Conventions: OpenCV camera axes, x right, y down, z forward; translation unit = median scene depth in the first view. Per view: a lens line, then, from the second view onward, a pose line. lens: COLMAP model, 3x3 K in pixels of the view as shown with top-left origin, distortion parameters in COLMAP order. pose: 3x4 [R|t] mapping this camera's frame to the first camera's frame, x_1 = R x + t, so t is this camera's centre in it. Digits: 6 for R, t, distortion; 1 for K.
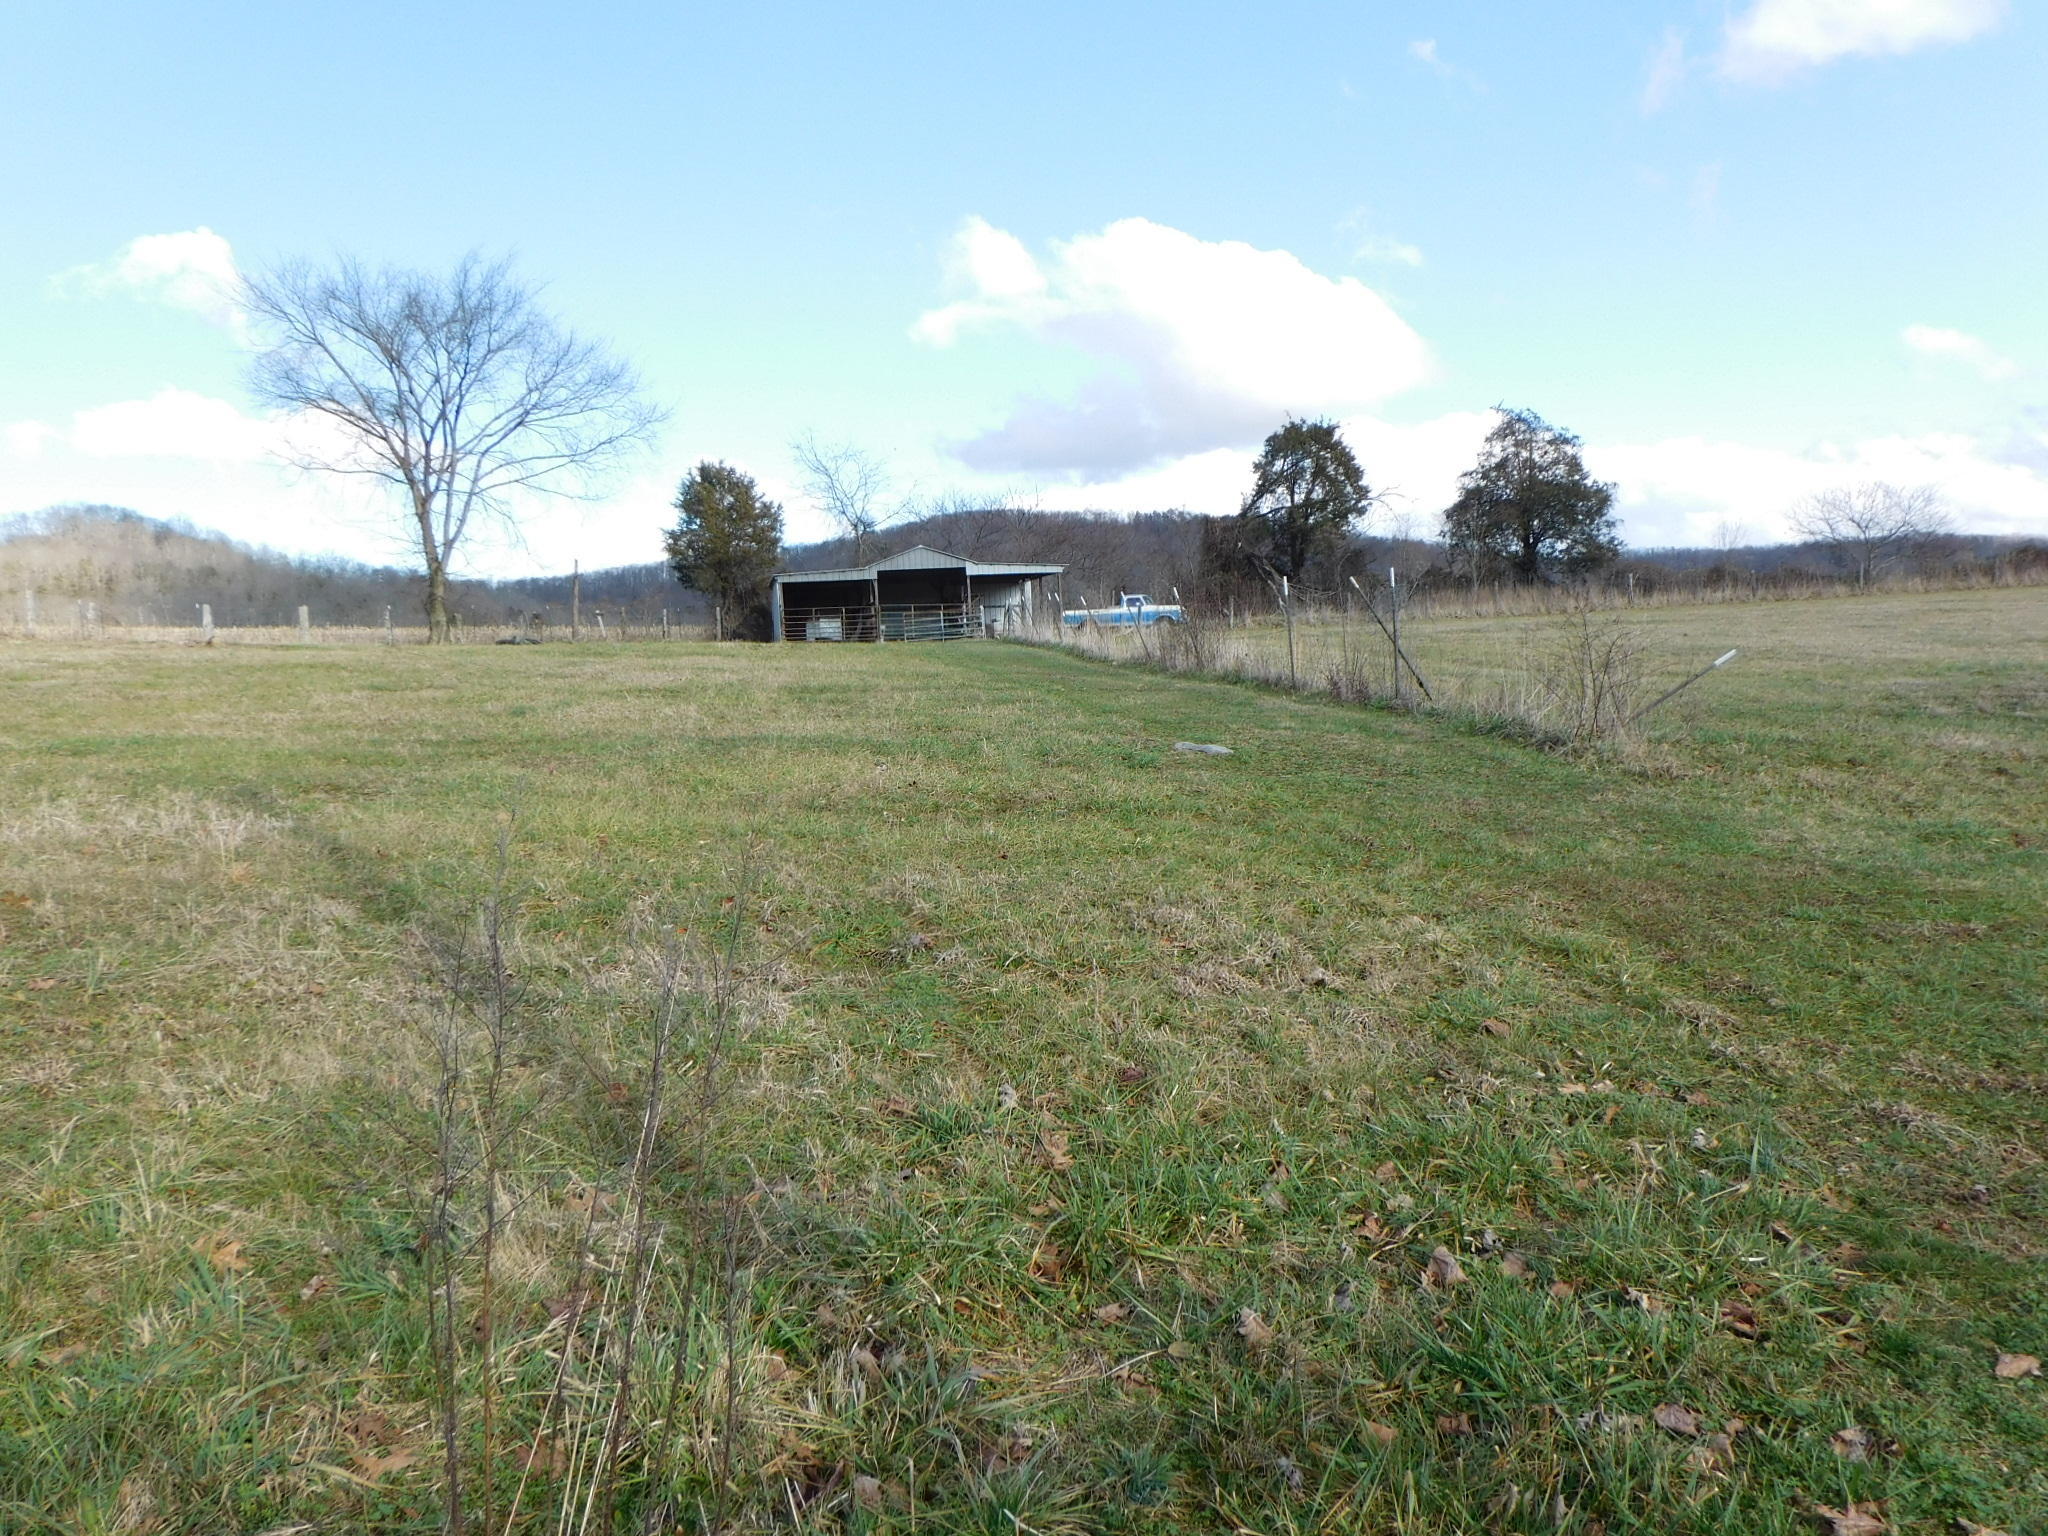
lens RADIAL K [[1528.9, 0, 1025.0], [0, 1528.9, 779.4], [0, 0, 1]] dist [-0.037916, 0.075206]
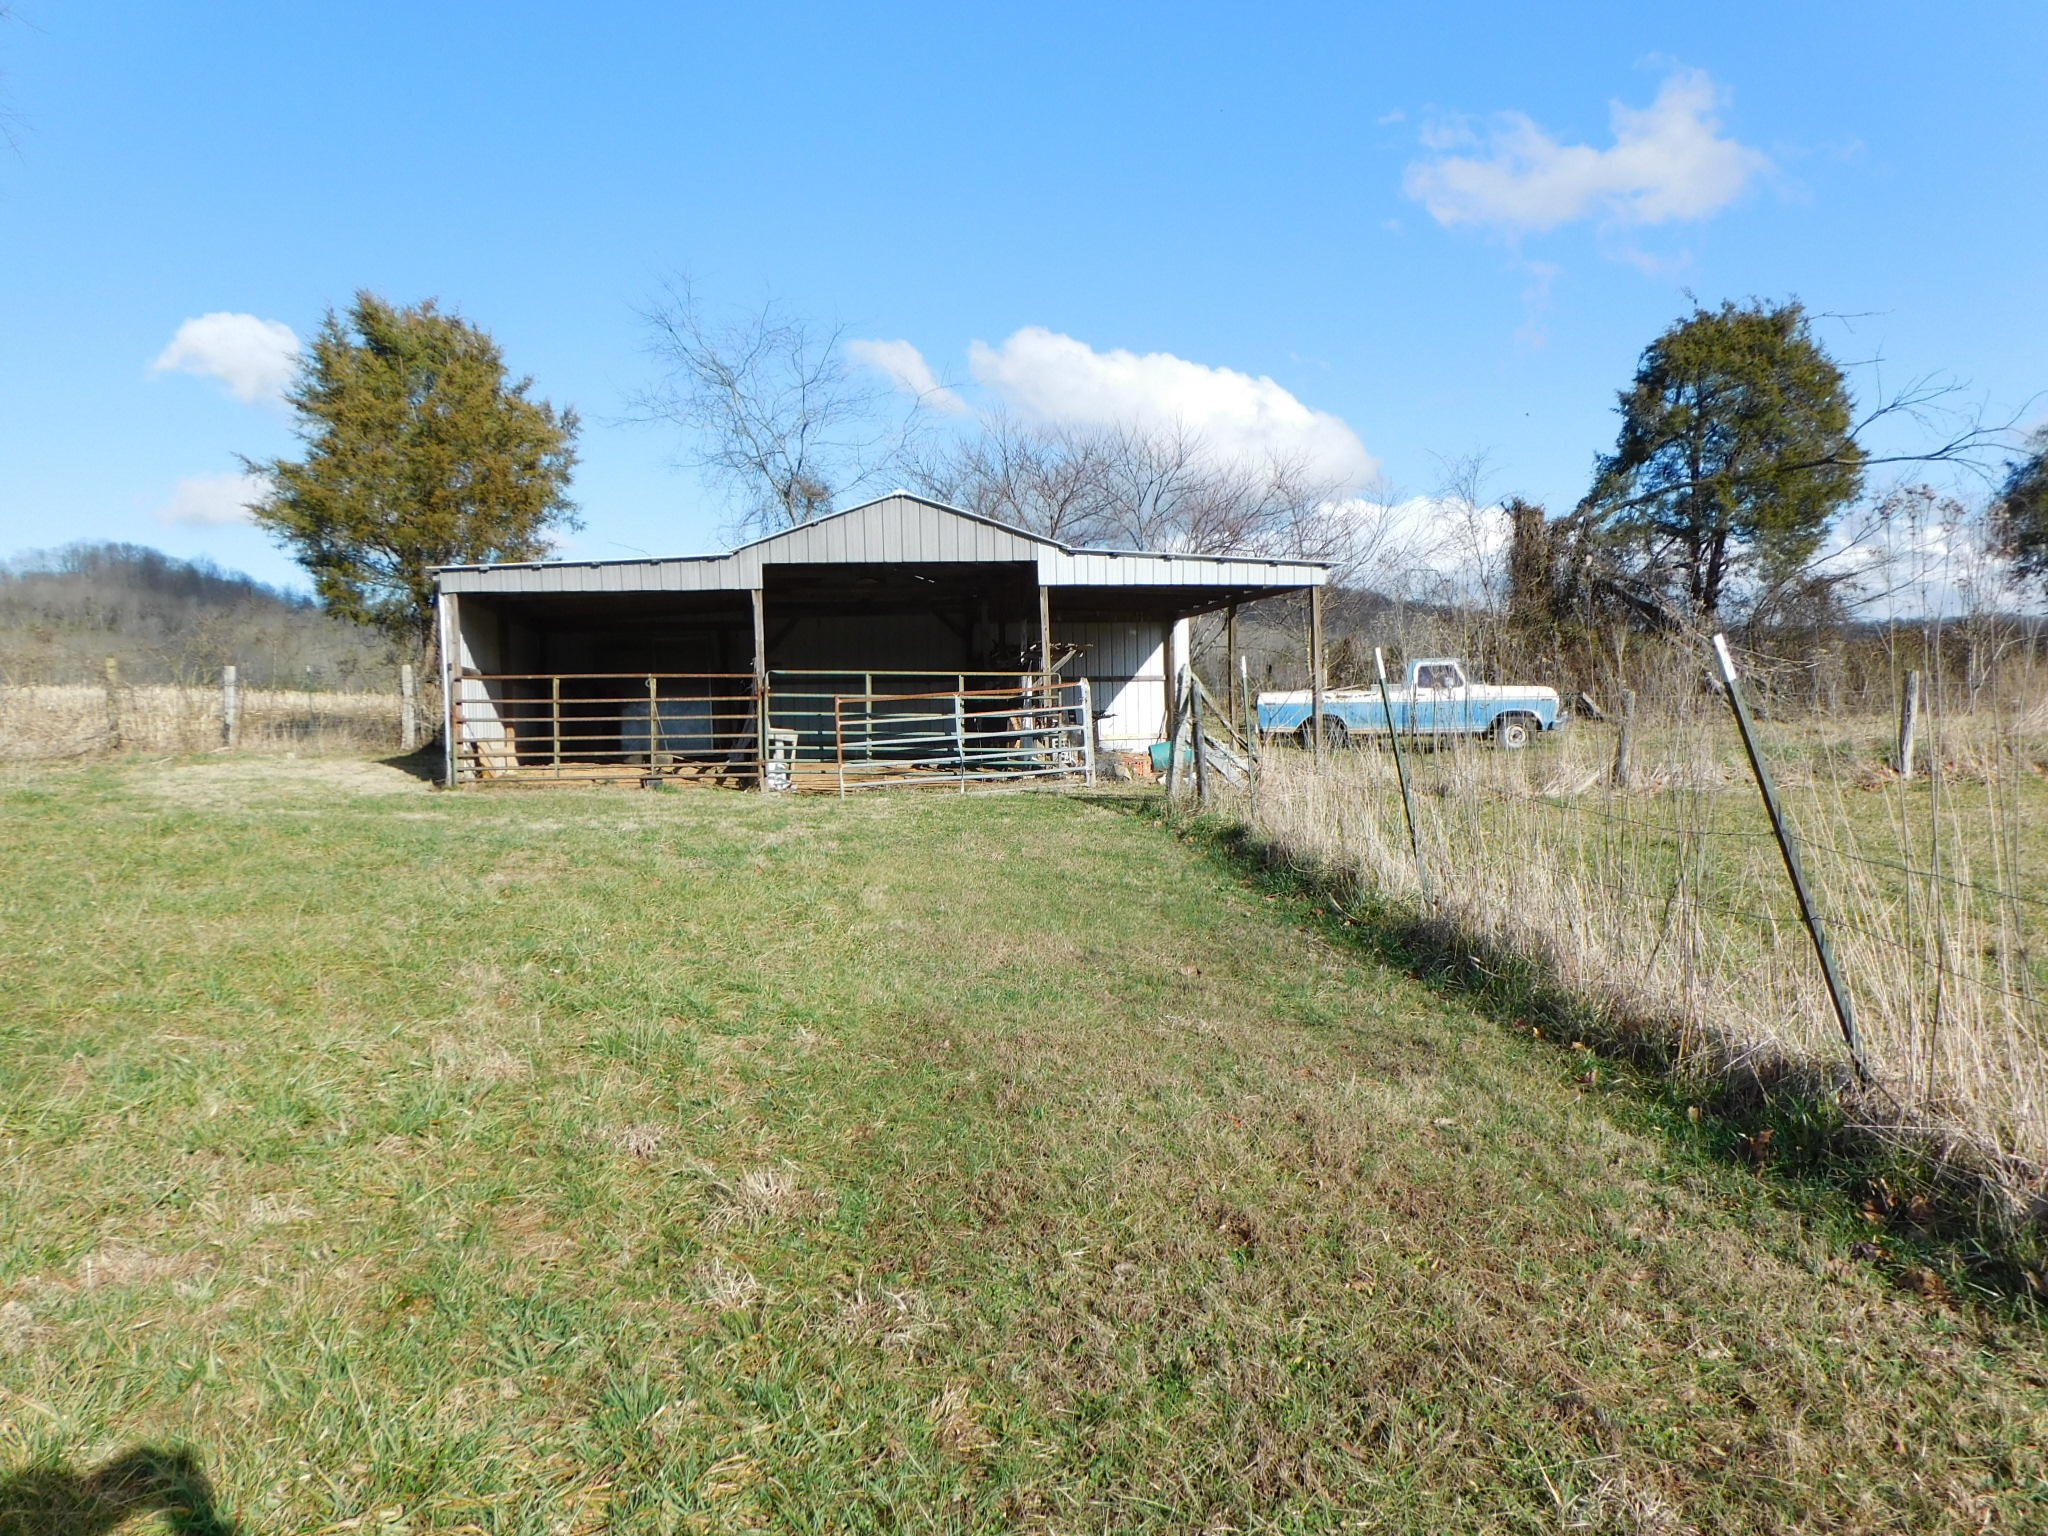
lens RADIAL K [[1528.9, 0, 1025.0], [0, 1528.9, 779.4], [0, 0, 1]] dist [-0.037916, 0.075206]
pose [[0.999417, 0.025723, -0.022435, -0.026676], [-0.026612, 0.998834, -0.040273, -0.064702], [0.021373, 0.040847, 0.998937, 0.551608]]
